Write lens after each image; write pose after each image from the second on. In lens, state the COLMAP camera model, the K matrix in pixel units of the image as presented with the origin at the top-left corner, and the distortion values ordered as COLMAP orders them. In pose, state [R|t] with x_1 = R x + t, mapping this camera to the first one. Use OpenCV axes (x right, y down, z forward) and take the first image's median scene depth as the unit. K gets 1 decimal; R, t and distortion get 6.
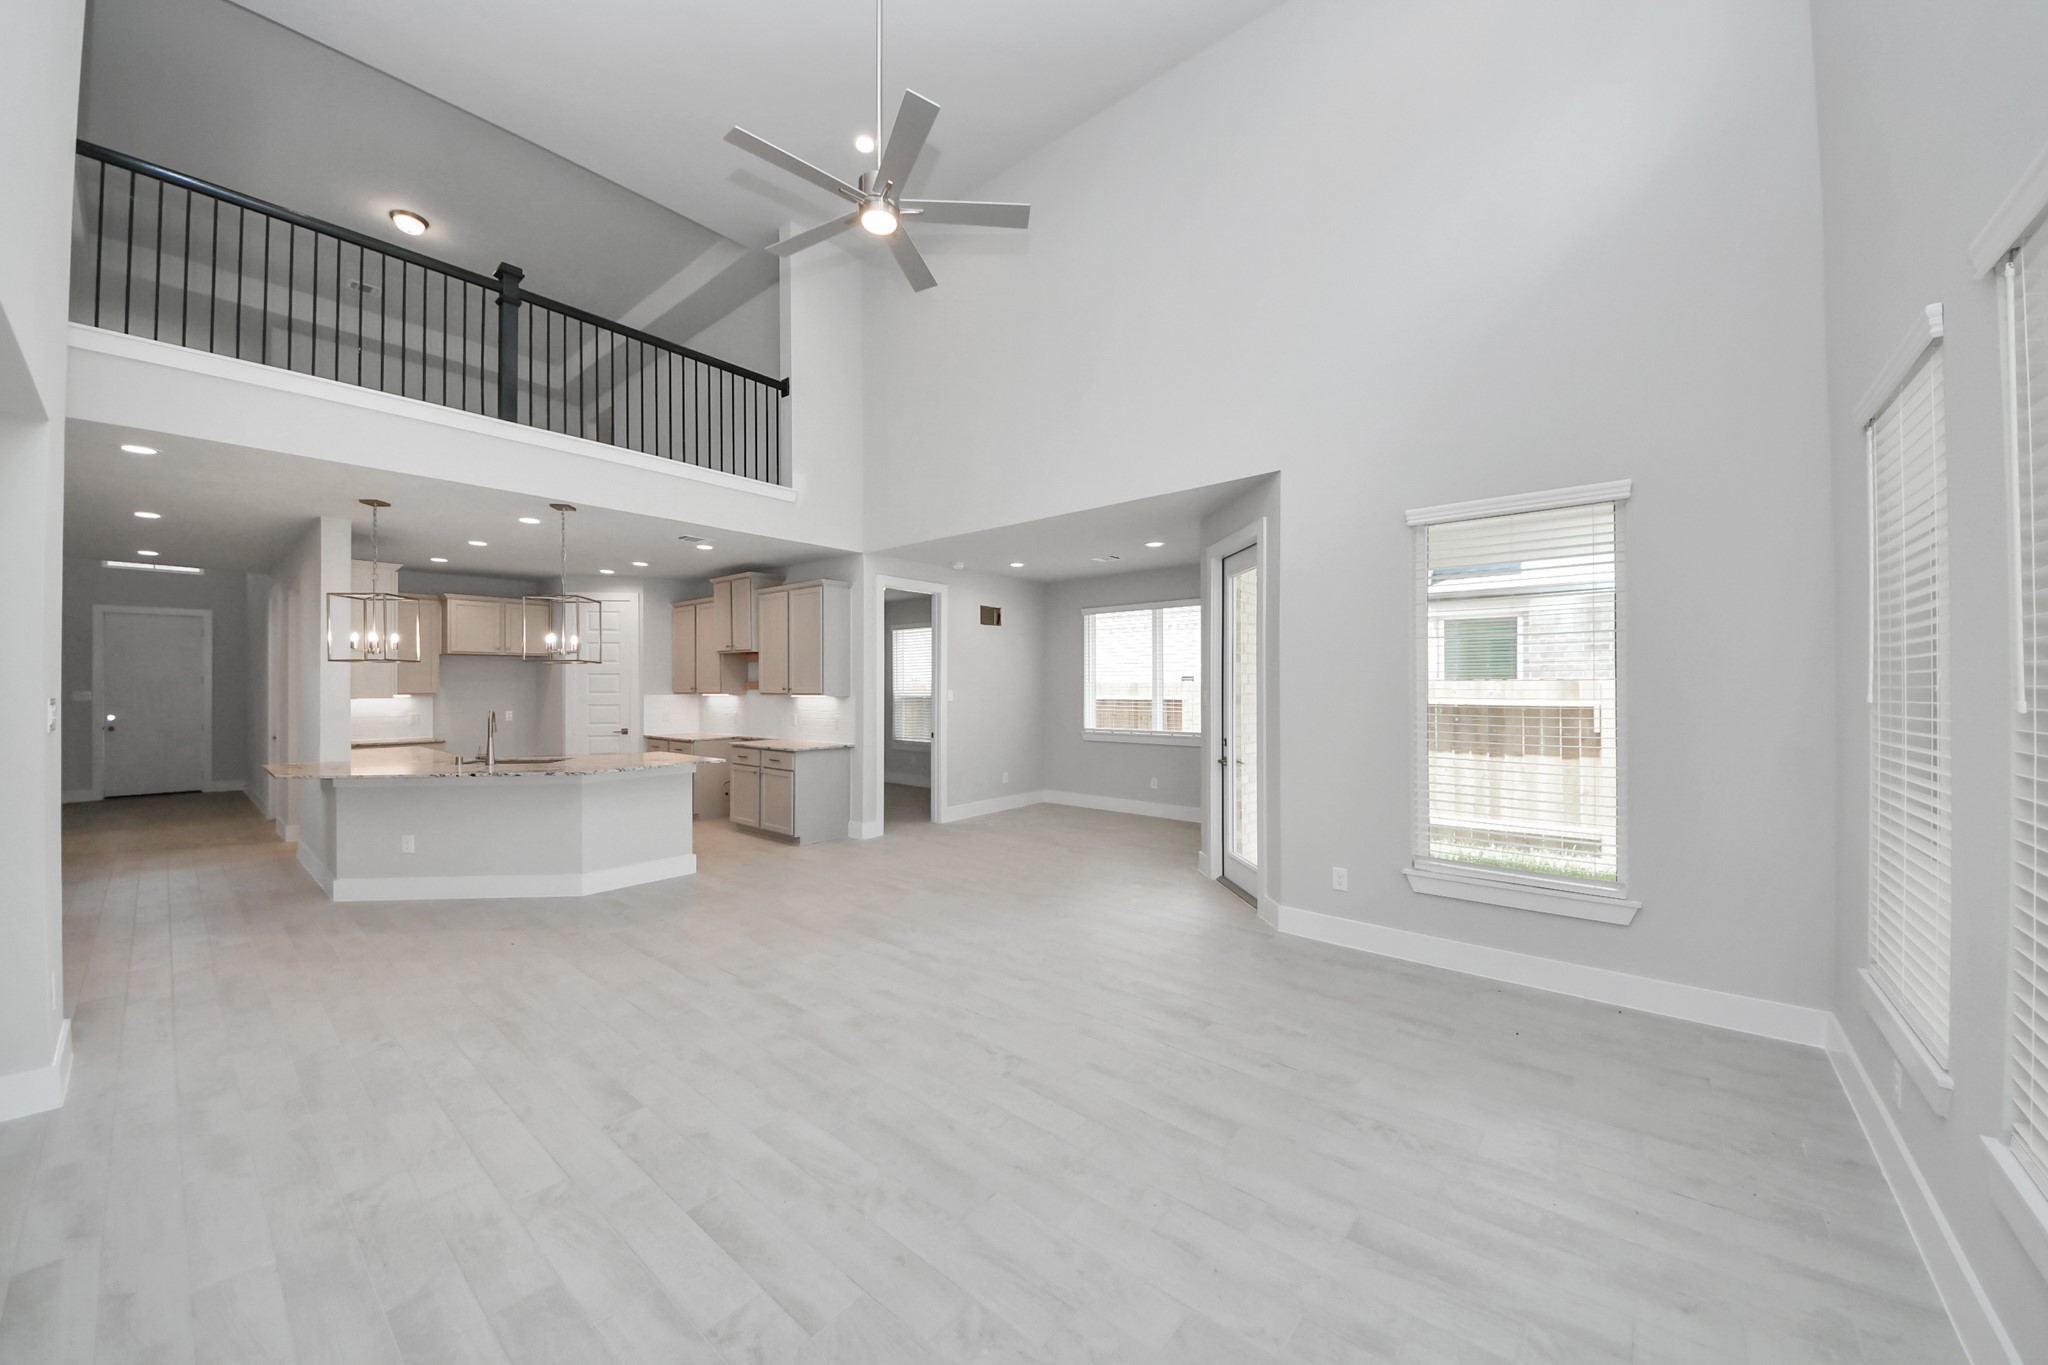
lens RADIAL K [[734.3, 0, 1018.2], [0, 734.3, 676.4], [0, 0, 1]] dist [-0.002656, -0.003887]
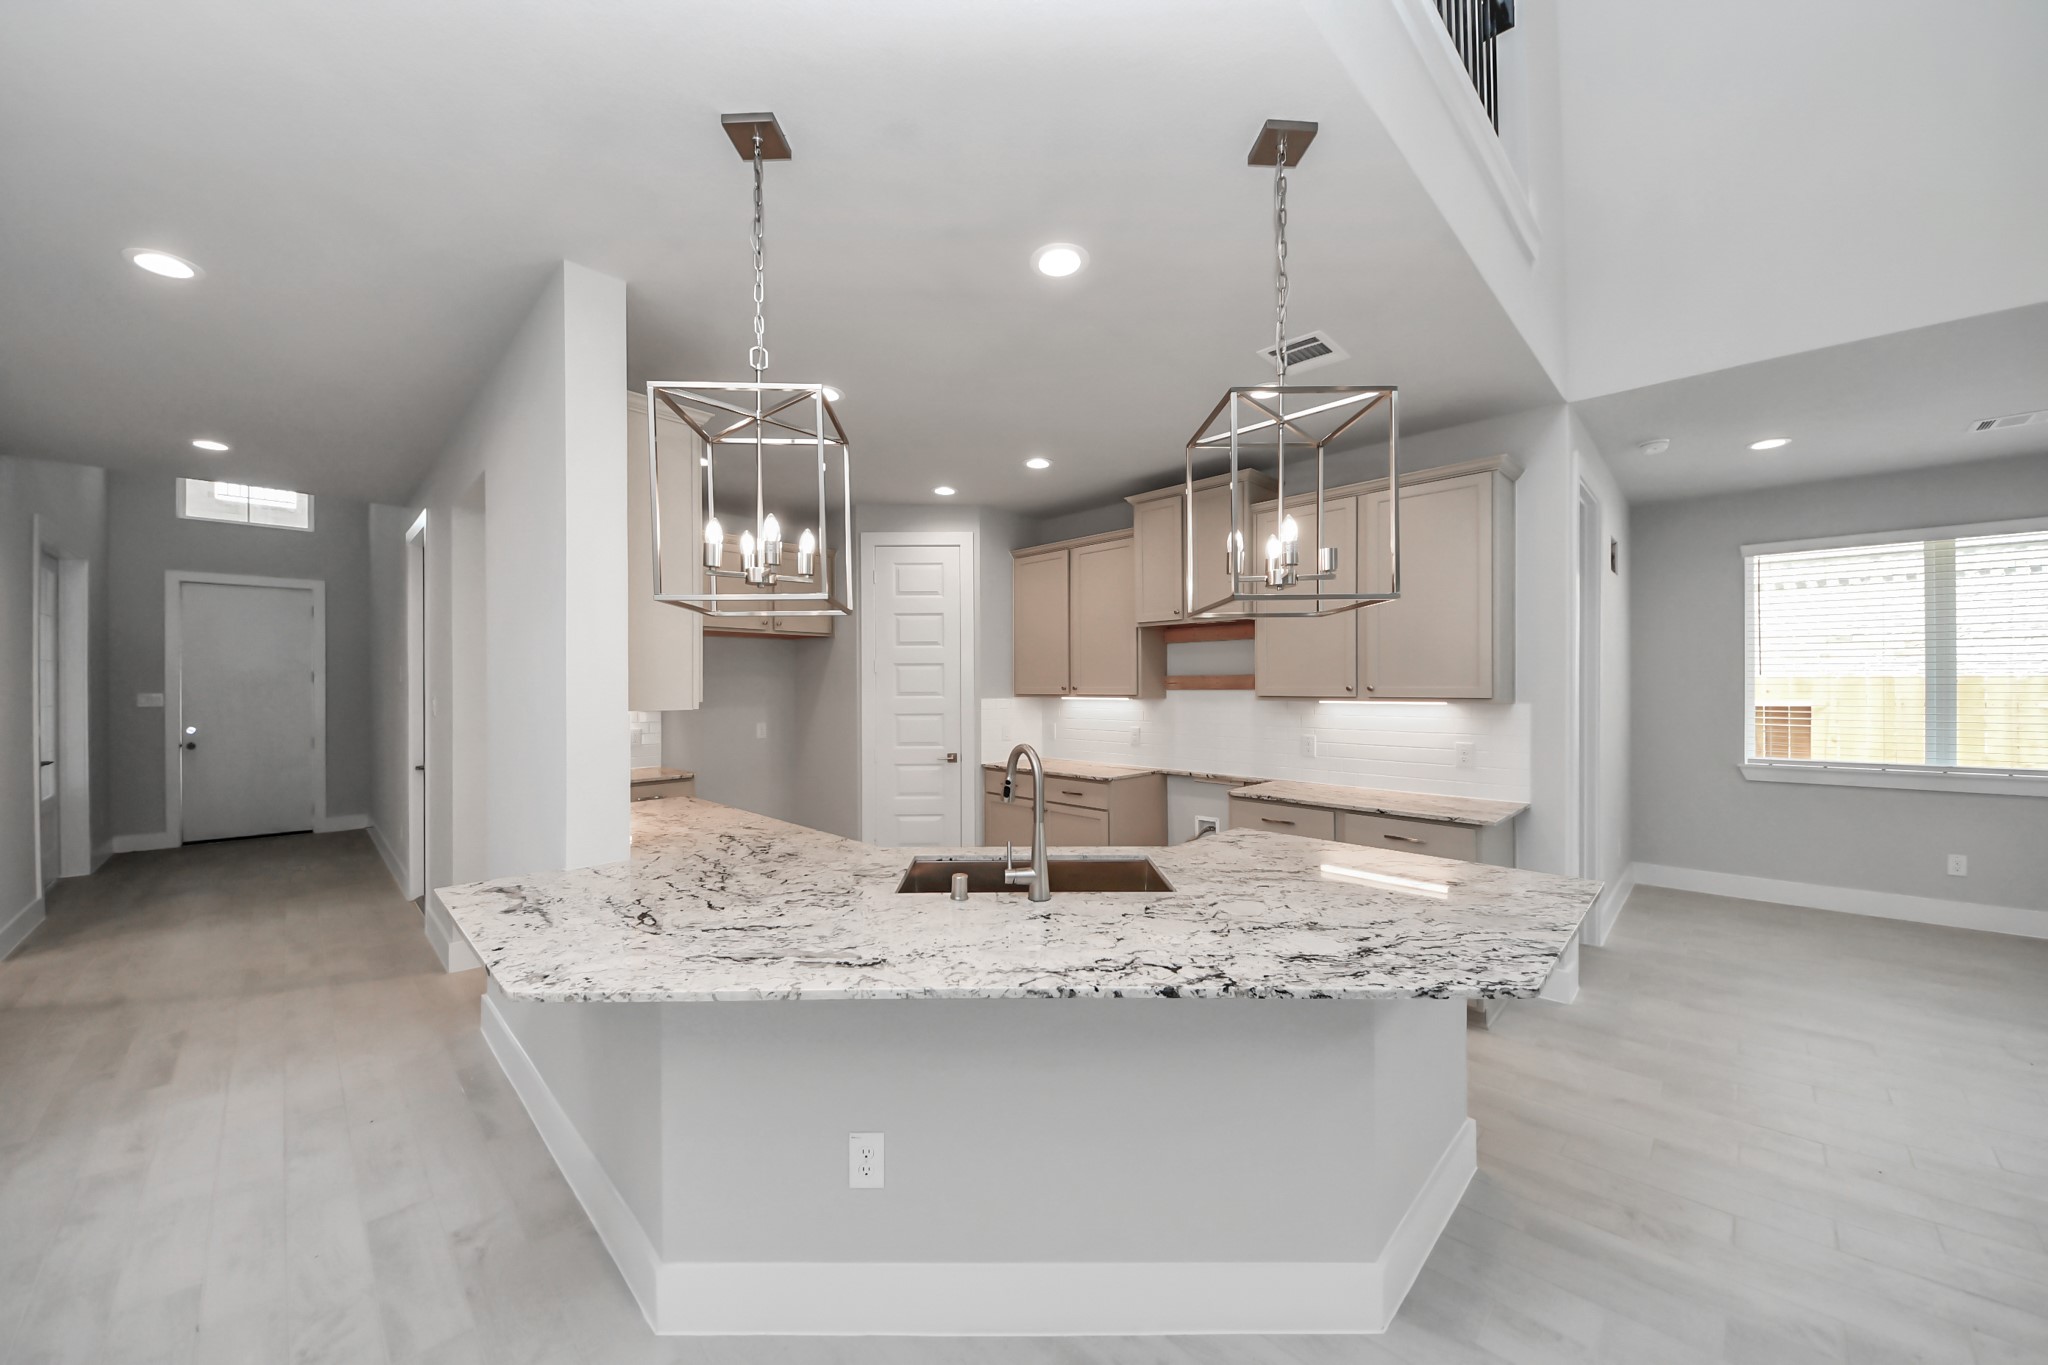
lens RADIAL K [[734.3, 0, 1004.9], [0, 734.3, 683.0], [0, 0, 1]] dist [-0.002656, -0.003887]
pose [[0.995933, -0.001390, -0.090085, -0.463717], [0.002125, 0.999965, 0.008069, 0.008028], [0.090071, -0.008228, 0.995901, 0.424737]]
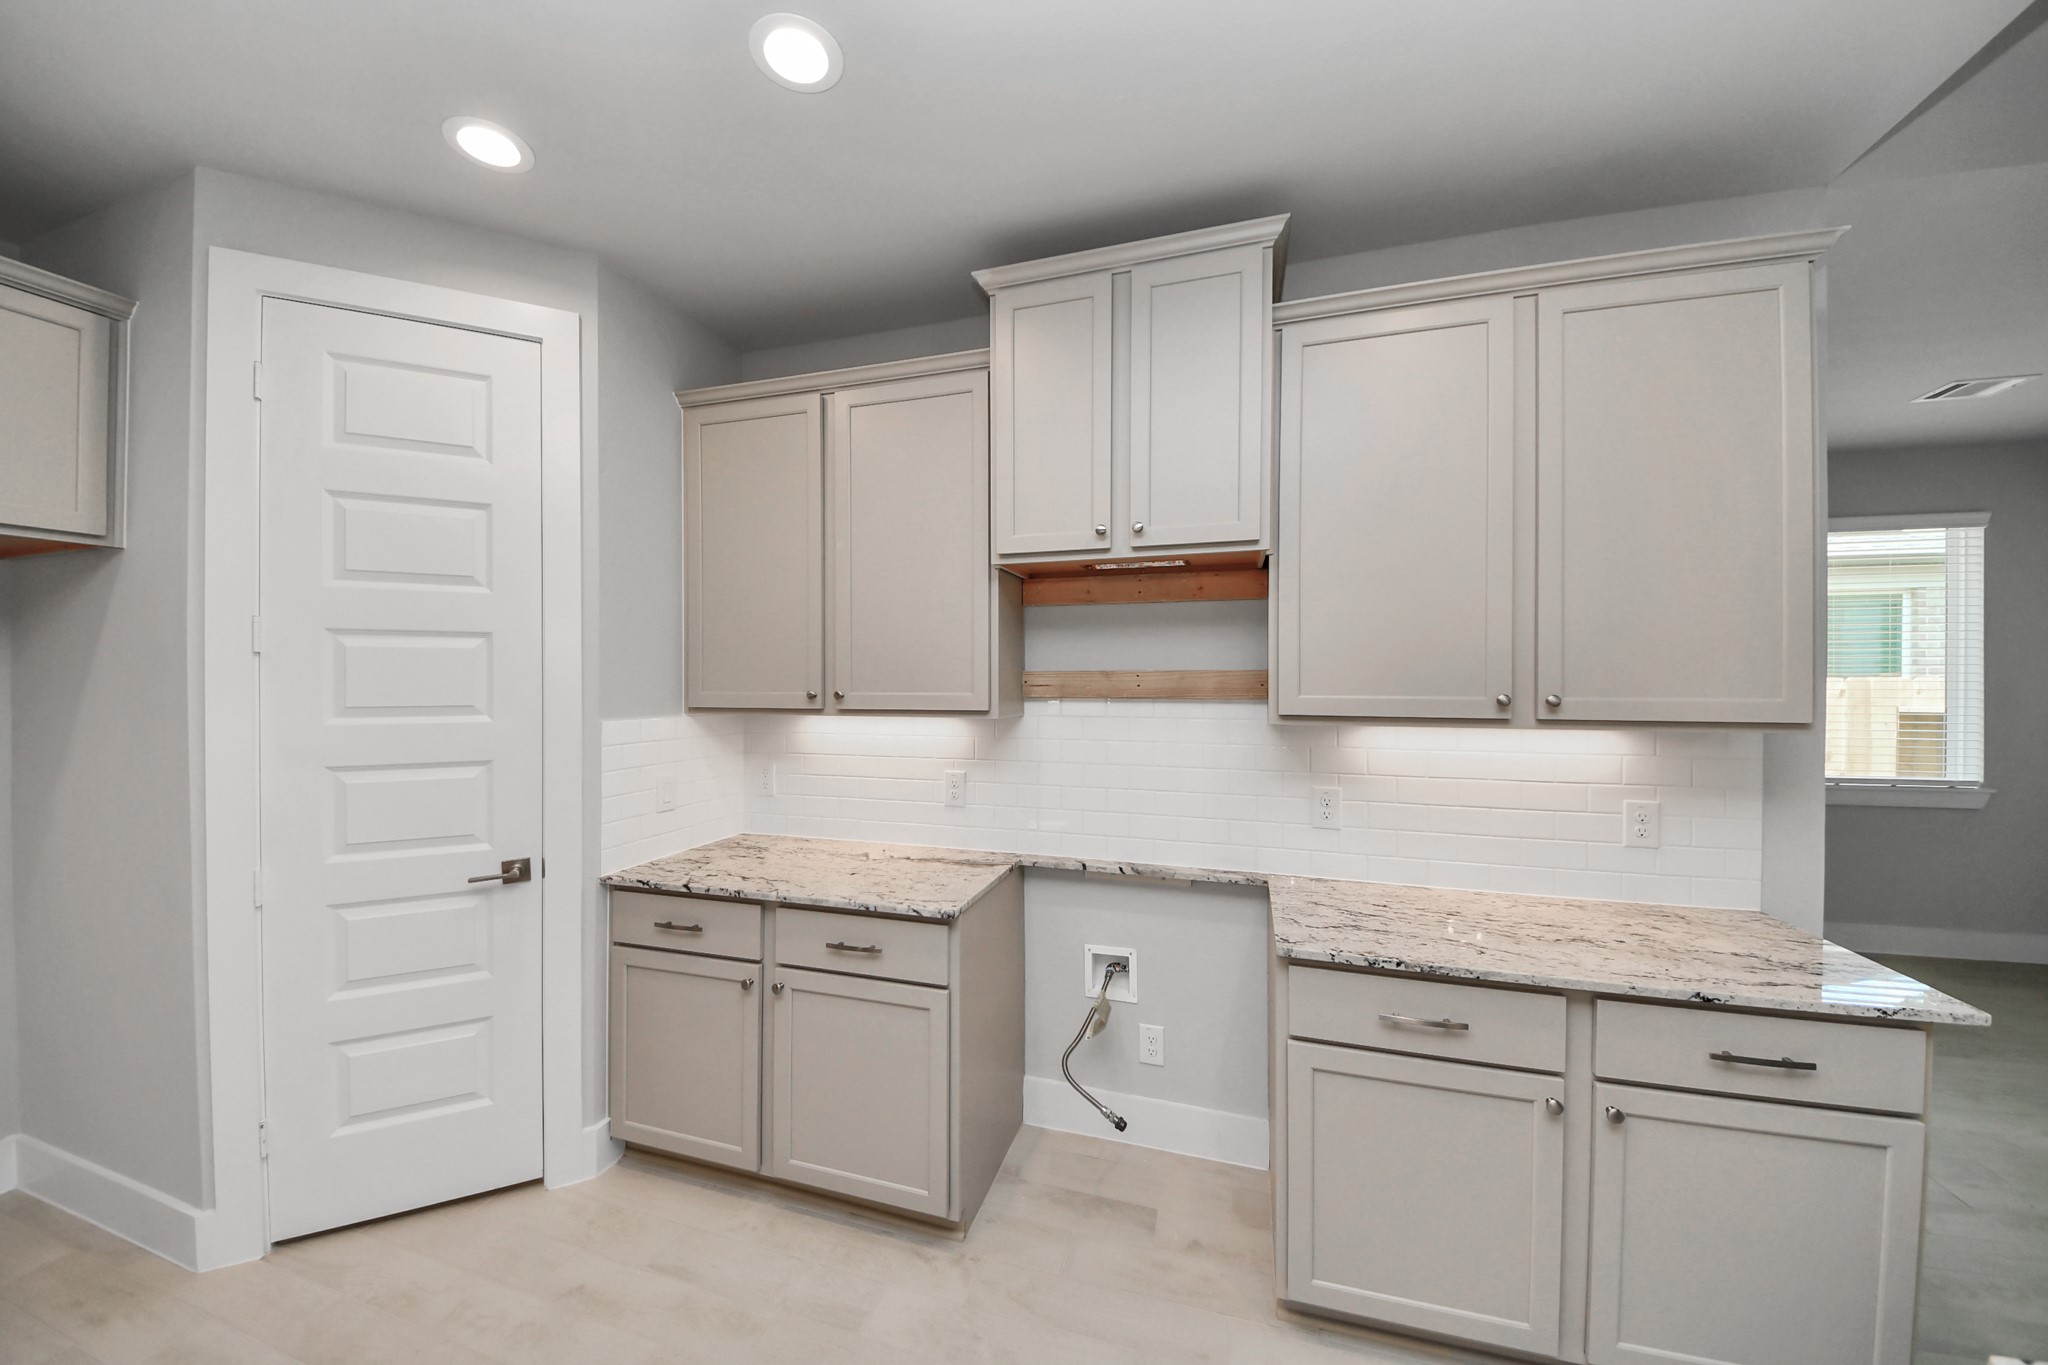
lens RADIAL K [[734.3, 0, 1026.4], [0, 734.3, 687.5], [0, 0, 1]] dist [-0.002656, -0.003887]
pose [[0.917476, 0.000563, 0.397791, -0.506439], [-0.009807, 0.999727, 0.021204, 0.007997], [-0.397670, -0.023355, 0.917231, 0.758421]]
